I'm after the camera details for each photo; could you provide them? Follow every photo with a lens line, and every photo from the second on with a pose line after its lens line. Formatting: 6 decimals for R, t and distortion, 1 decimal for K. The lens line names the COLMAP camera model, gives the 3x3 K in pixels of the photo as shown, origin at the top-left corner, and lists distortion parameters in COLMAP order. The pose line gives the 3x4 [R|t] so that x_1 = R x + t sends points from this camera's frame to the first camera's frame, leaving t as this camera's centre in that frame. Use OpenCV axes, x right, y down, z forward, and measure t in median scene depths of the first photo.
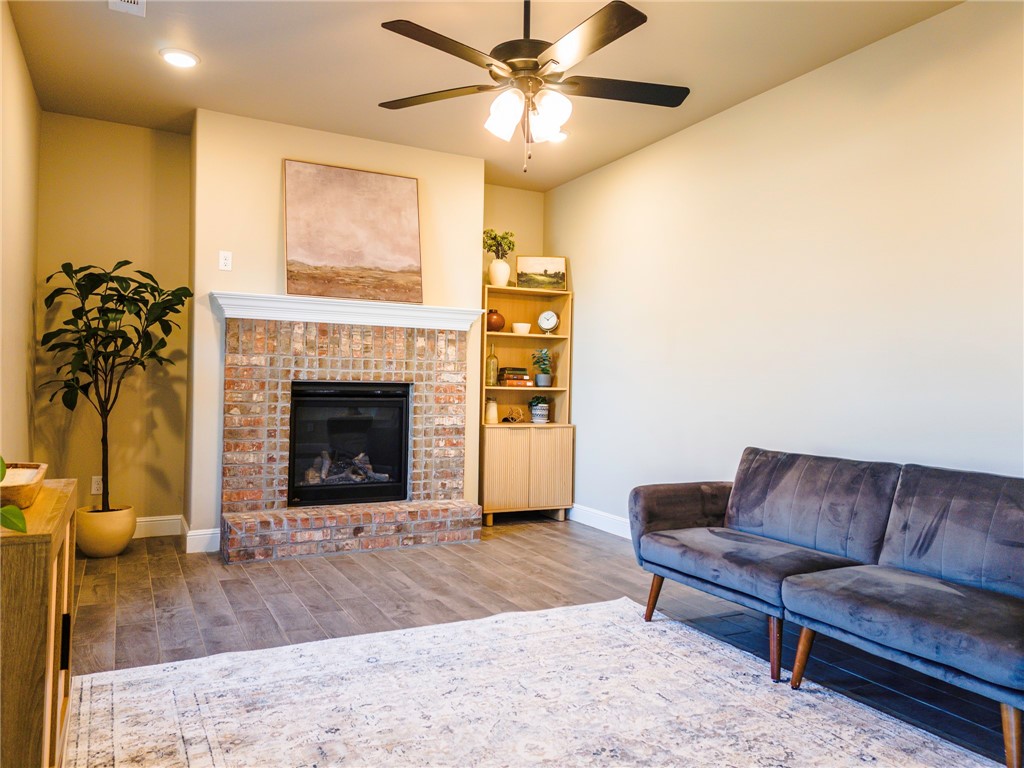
lens RADIAL K [[734.0, 0, 512.0], [0, 734.0, 384.0], [0, 0, 1]] dist [0.049930, -0.007756]
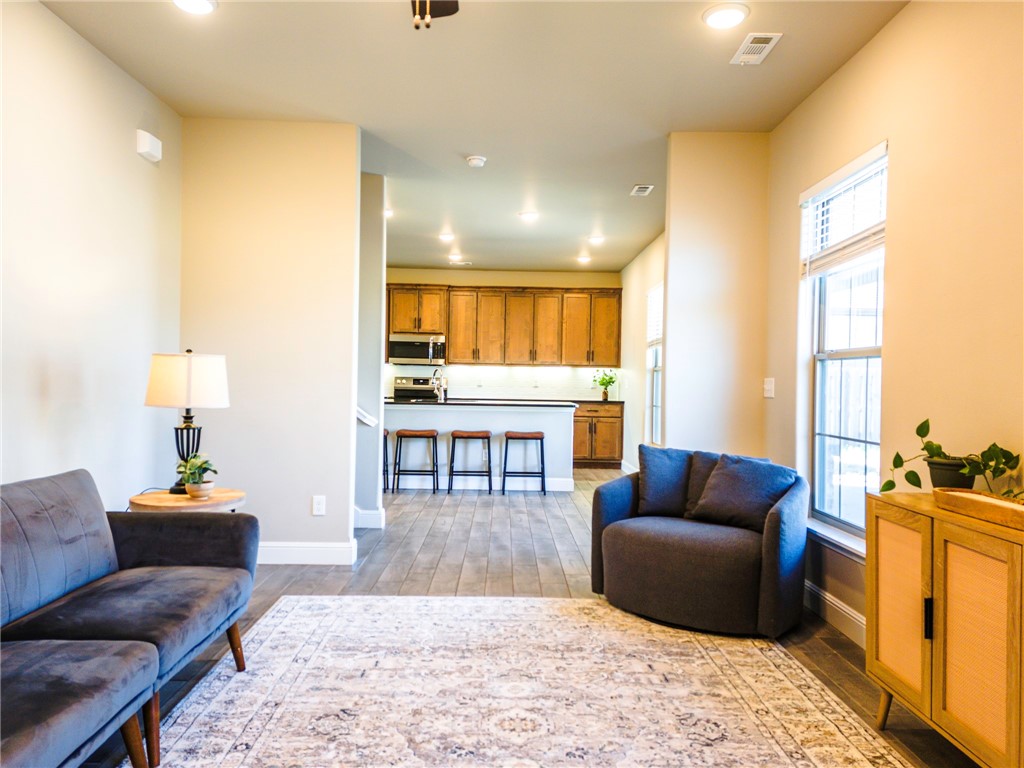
lens RADIAL K [[743.4, 0, 512.0], [0, 743.4, 384.0], [0, 0, 1]] dist [0.103340, -0.075578]
pose [[-0.890504, -0.036905, 0.453476, -0.180487], [-0.036149, 0.999293, 0.010338, -0.018334], [-0.453537, -0.007187, -0.891208, 0.855465]]
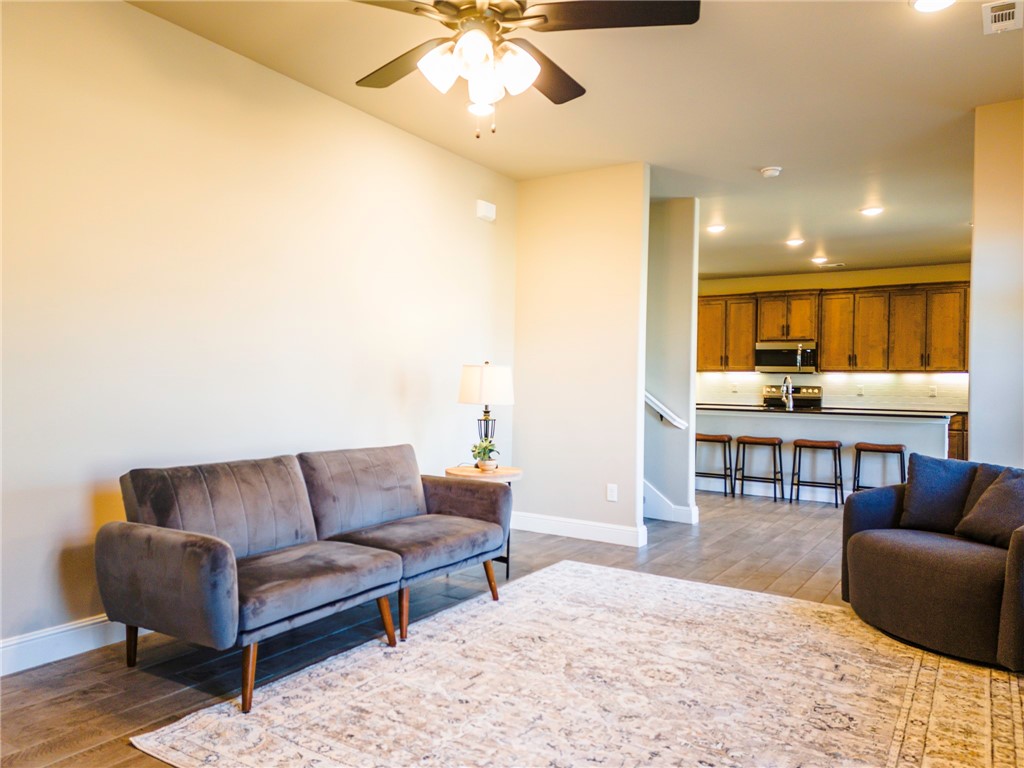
lens RADIAL K [[743.4, 0, 512.0], [0, 743.4, 384.0], [0, 0, 1]] dist [0.103340, -0.075578]
pose [[-0.496133, -0.026638, 0.867838, -0.416733], [-0.028768, 0.999485, 0.014233, -0.018088], [-0.867770, -0.017905, -0.496644, 0.797960]]
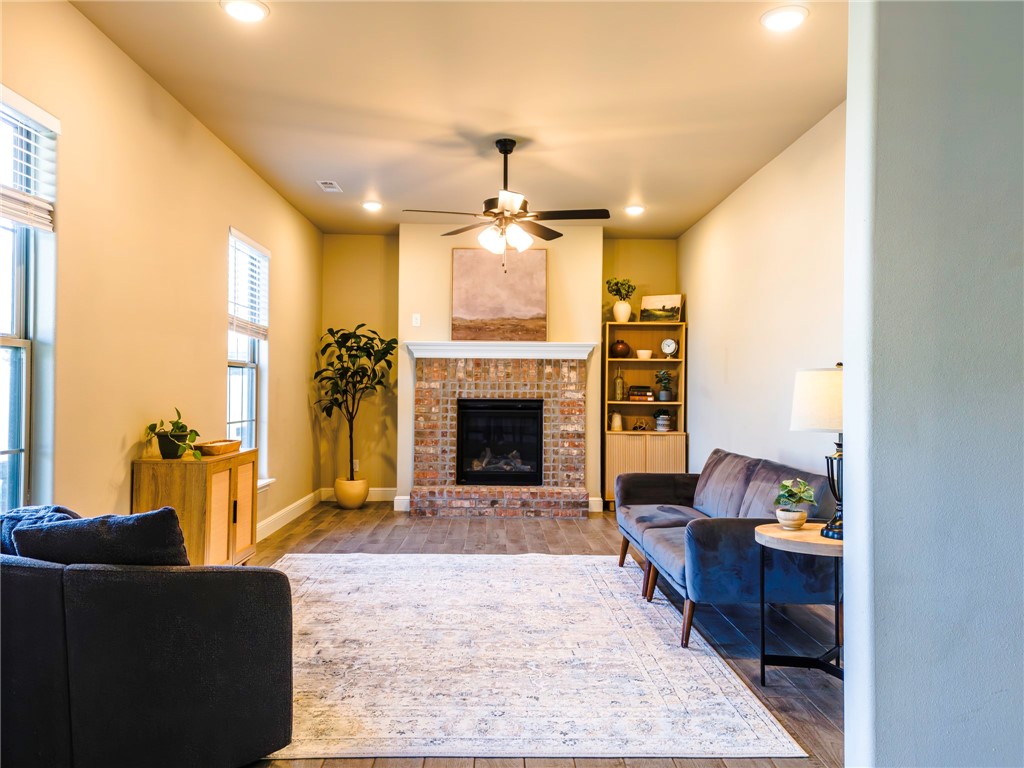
lens RADIAL K [[751.4, 0, 512.0], [0, 751.4, 384.0], [0, 0, 1]] dist [0.116786, -0.140522]
pose [[0.897364, -0.013805, -0.441075, 0.446322], [0.007382, 0.999840, -0.016275, -0.007866], [0.441229, 0.011349, 0.897323, -0.286926]]
